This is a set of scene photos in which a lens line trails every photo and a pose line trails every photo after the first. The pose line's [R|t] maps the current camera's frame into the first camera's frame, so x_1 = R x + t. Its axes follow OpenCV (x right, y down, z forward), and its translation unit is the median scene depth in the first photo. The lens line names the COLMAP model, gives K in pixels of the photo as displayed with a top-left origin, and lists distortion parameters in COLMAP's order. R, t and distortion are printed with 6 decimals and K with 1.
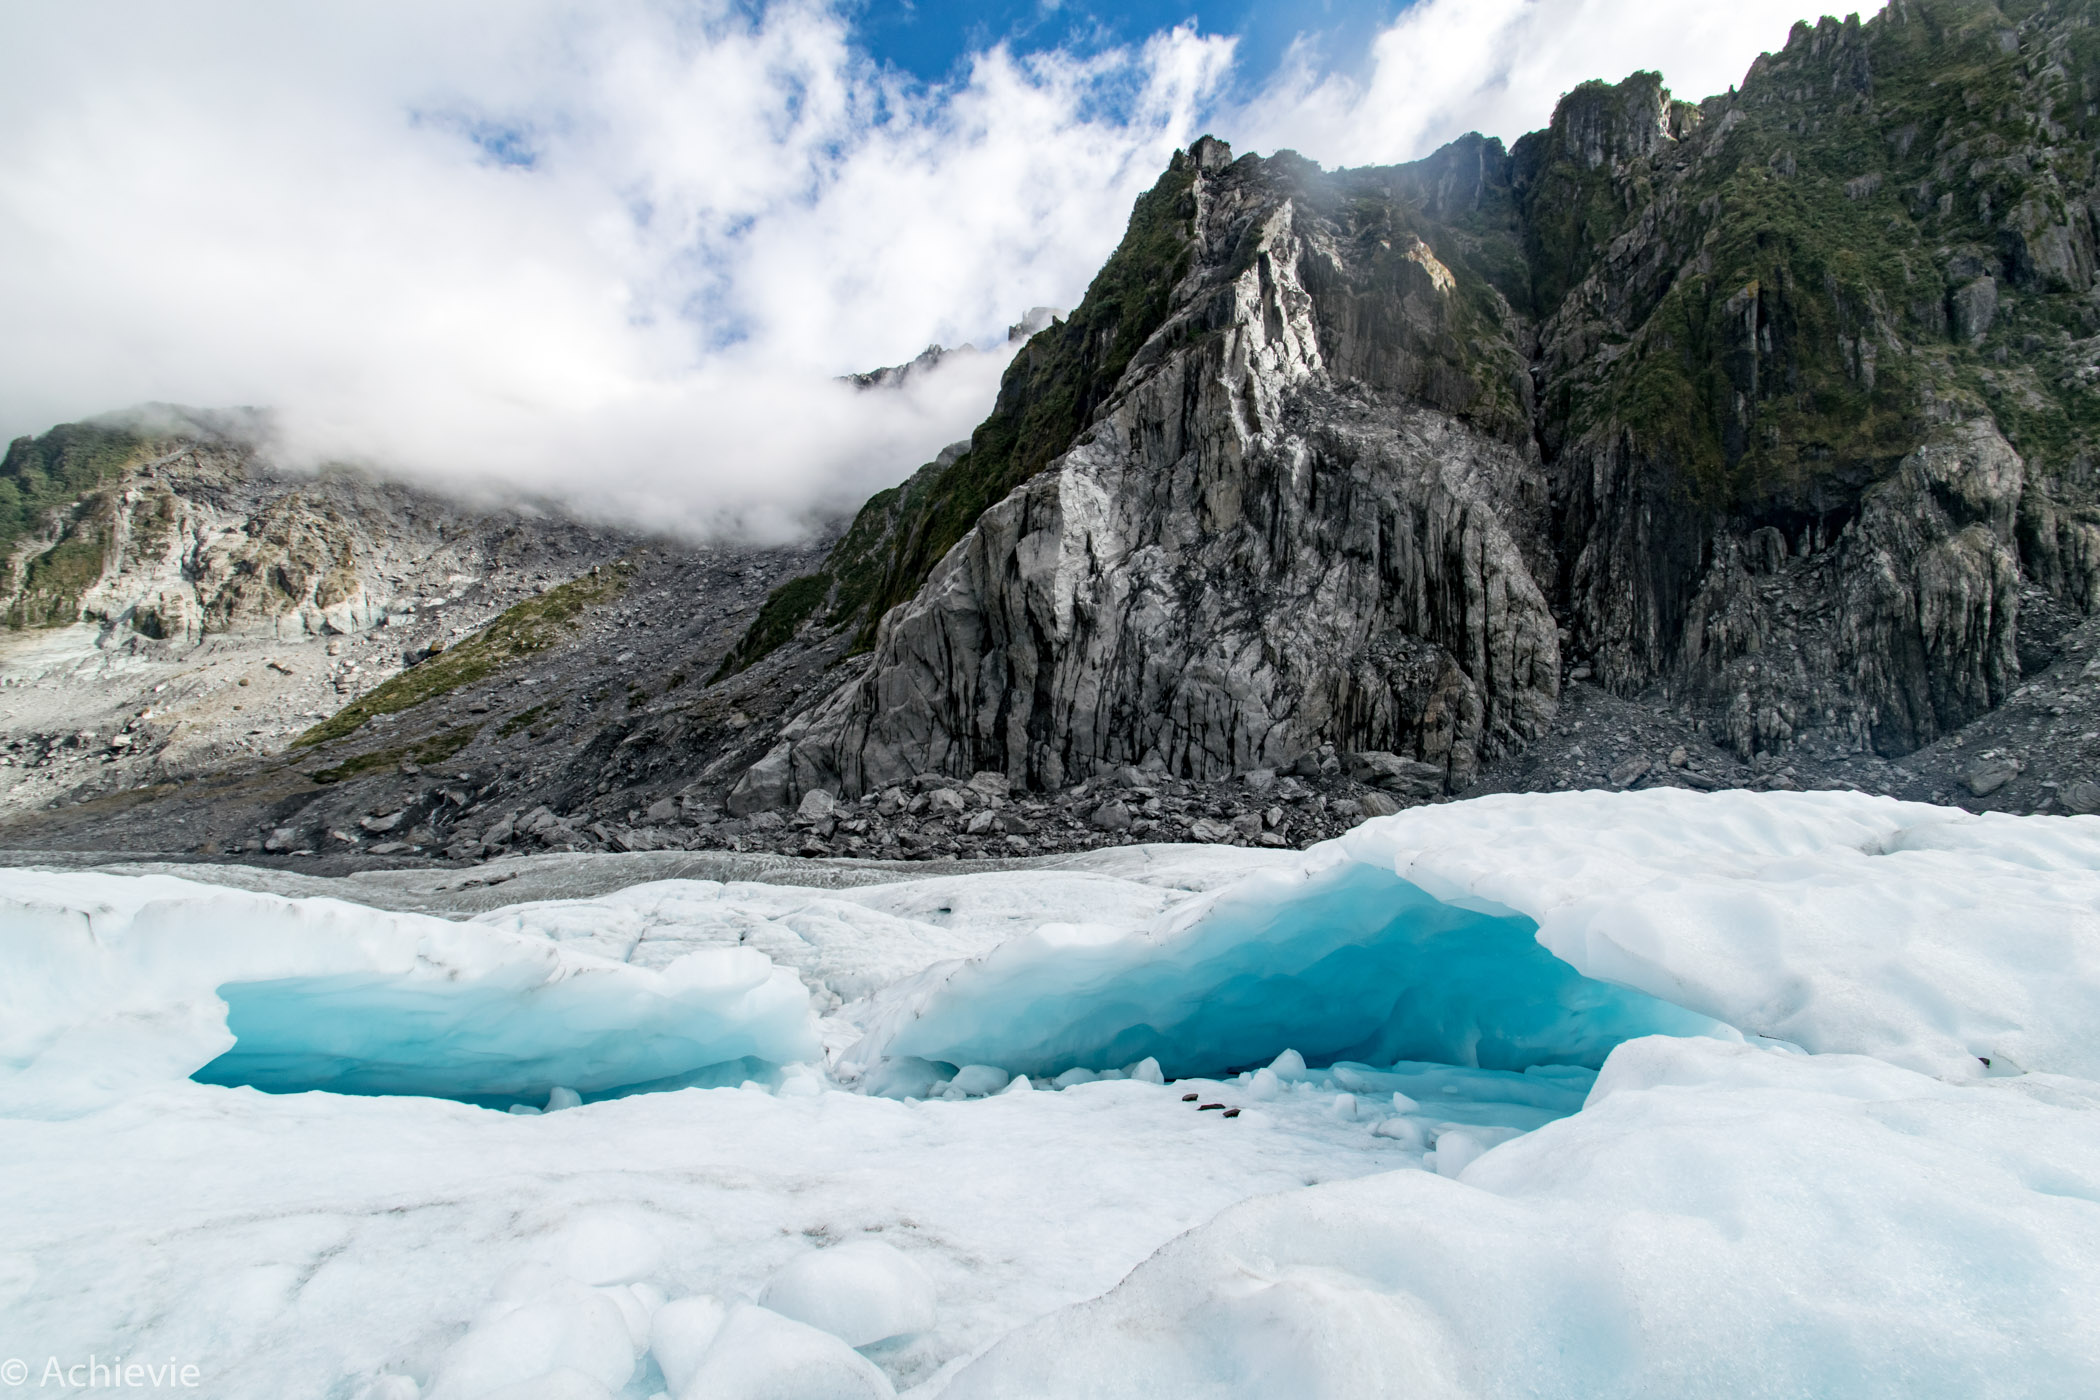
lens RADIAL K [[925.1, 0, 1050.0], [0, 925.1, 700.0], [0, 0, 1]] dist [-0.003229, -0.001305]
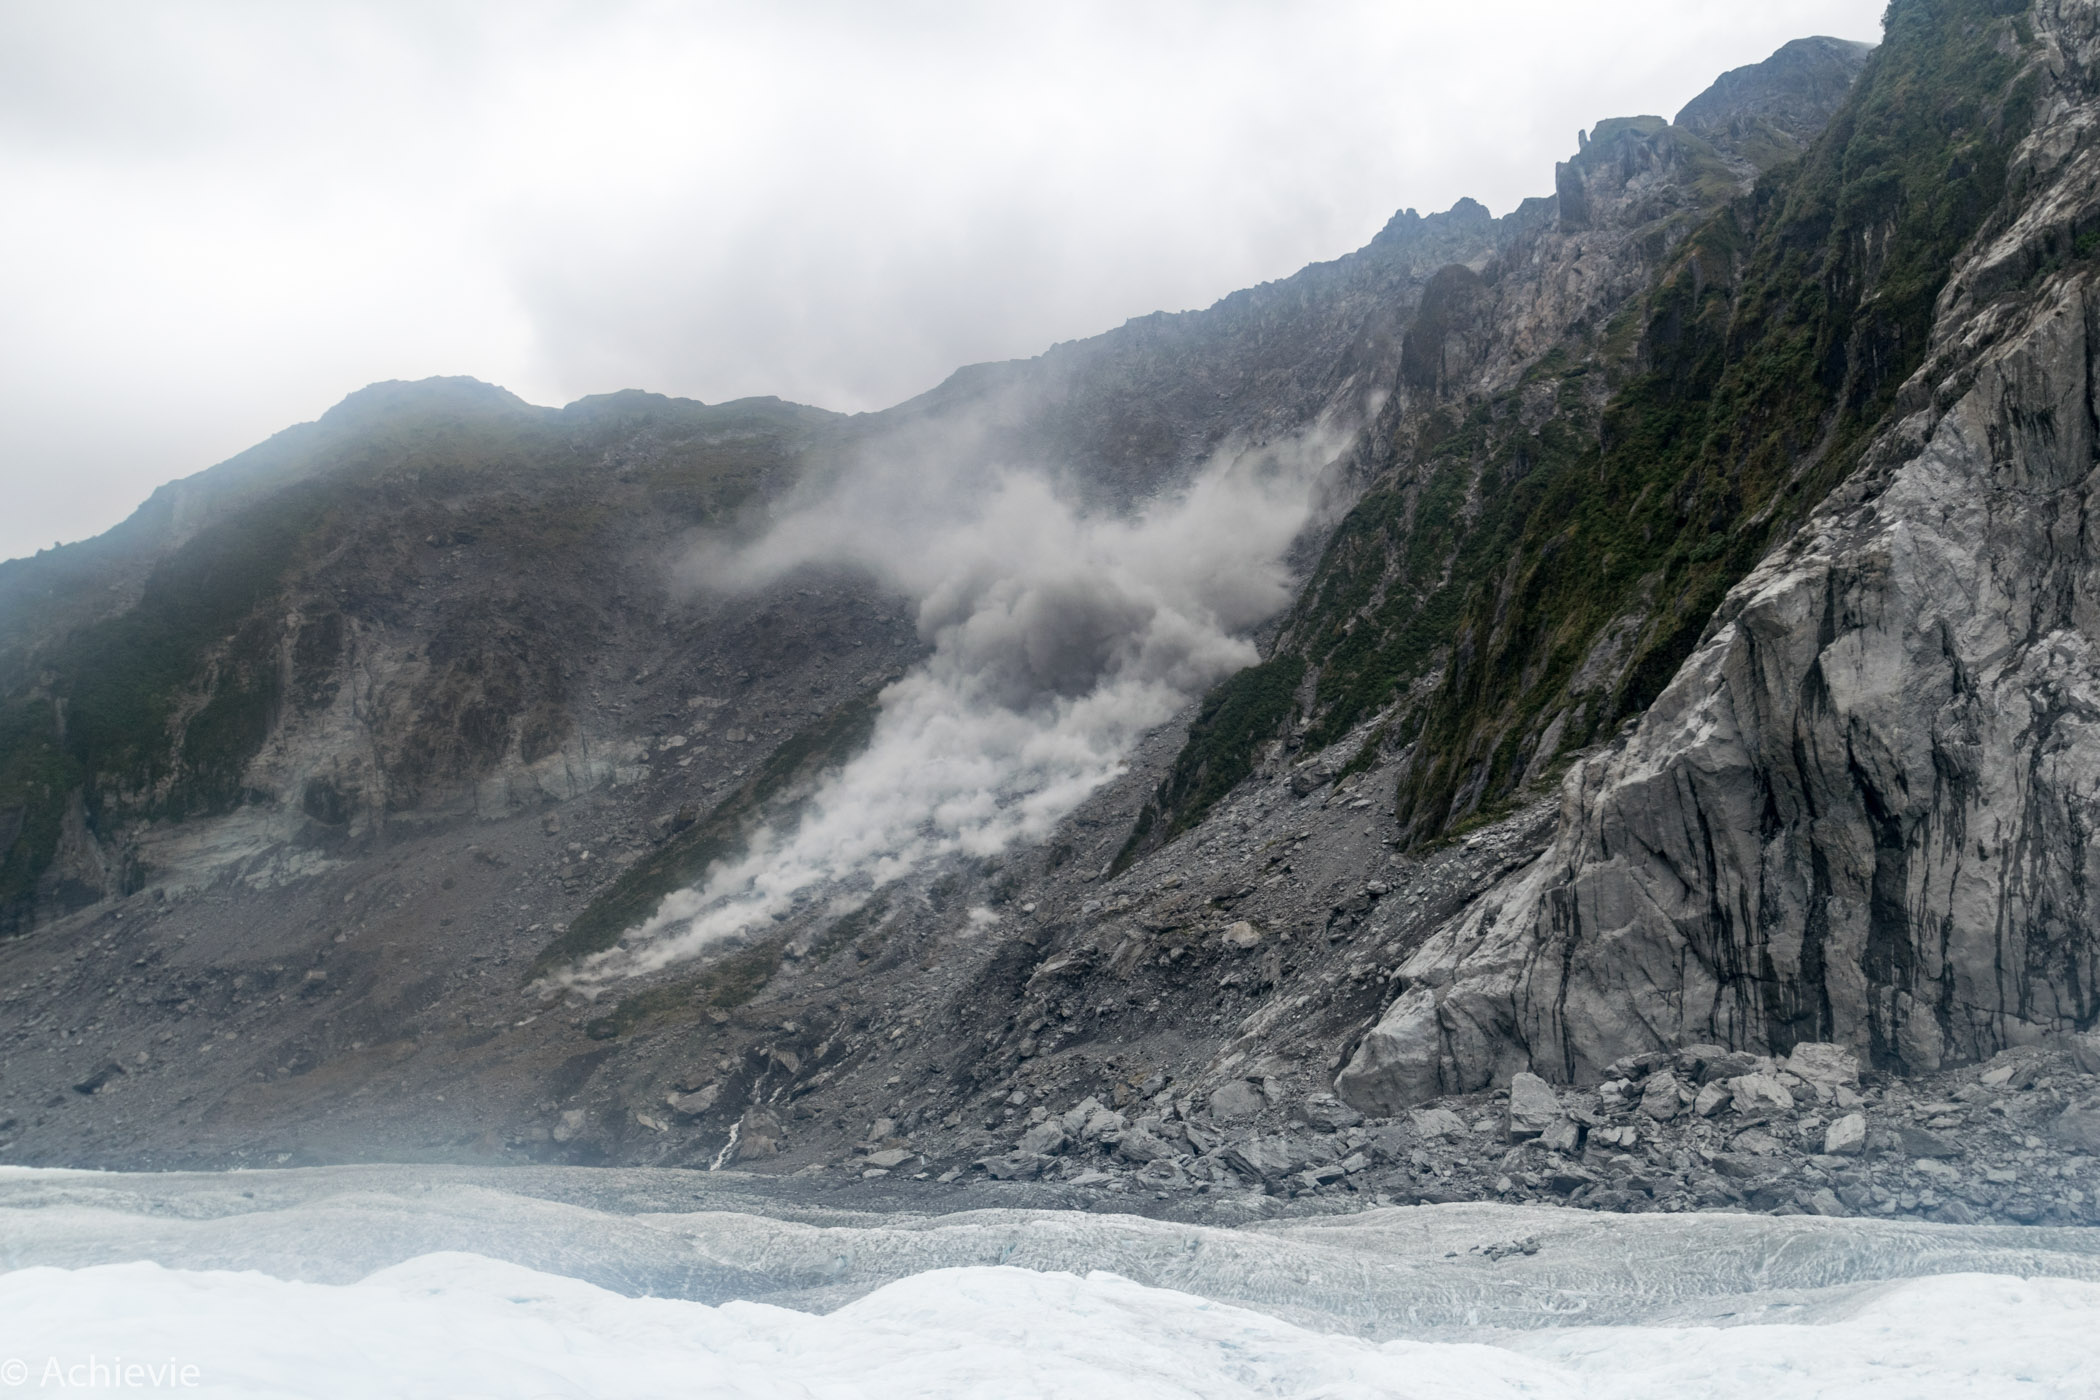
lens RADIAL K [[1733.0, 0, 1048.0], [0, 1733.0, 711.5], [0, 0, 1]] dist [-0.003901, -0.009240]
pose [[0.946142, -0.068258, -0.316473, -0.080429], [0.043487, 0.995458, -0.084695, -0.029960], [0.320817, 0.066371, 0.944813, -0.111812]]
